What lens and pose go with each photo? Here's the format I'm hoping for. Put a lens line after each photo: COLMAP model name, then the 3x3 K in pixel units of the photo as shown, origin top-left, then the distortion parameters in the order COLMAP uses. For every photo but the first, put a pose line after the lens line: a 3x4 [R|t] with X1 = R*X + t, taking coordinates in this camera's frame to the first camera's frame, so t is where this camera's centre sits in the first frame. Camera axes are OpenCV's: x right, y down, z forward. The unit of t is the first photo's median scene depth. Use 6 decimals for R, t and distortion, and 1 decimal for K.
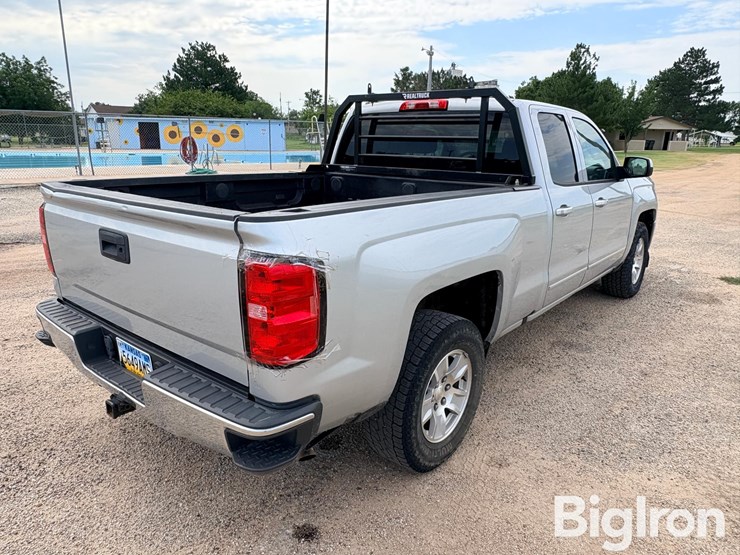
lens RADIAL K [[545.6, 0, 370.0], [0, 545.6, 277.5], [0, 0, 1]] dist [0.001516, 0.003806]
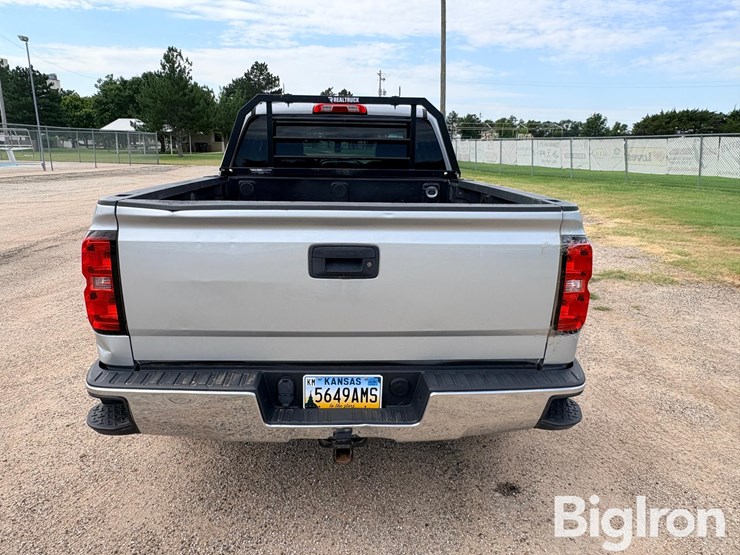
lens RADIAL K [[555.6, 0, 370.0], [0, 555.6, 277.5], [0, 0, 1]] dist [-0.004735, 0.006042]
pose [[0.727981, -0.157909, 0.667165, -0.096830], [0.163682, 0.985005, 0.054534, -0.006933], [-0.665772, 0.069503, 0.742911, 0.029562]]
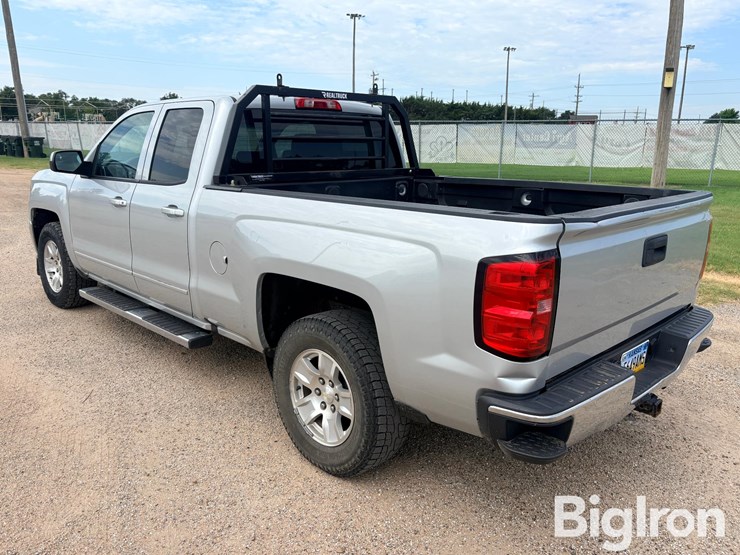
lens RADIAL K [[614.1, 0, 384.2], [0, 614.1, 275.2], [0, 0, 1]] dist [0.034119, -0.006243]
pose [[0.061918, -0.230685, 0.971056, -0.156204], [0.234277, 0.949100, 0.210531, -0.035954], [-0.970196, 0.214460, 0.112811, 0.128858]]
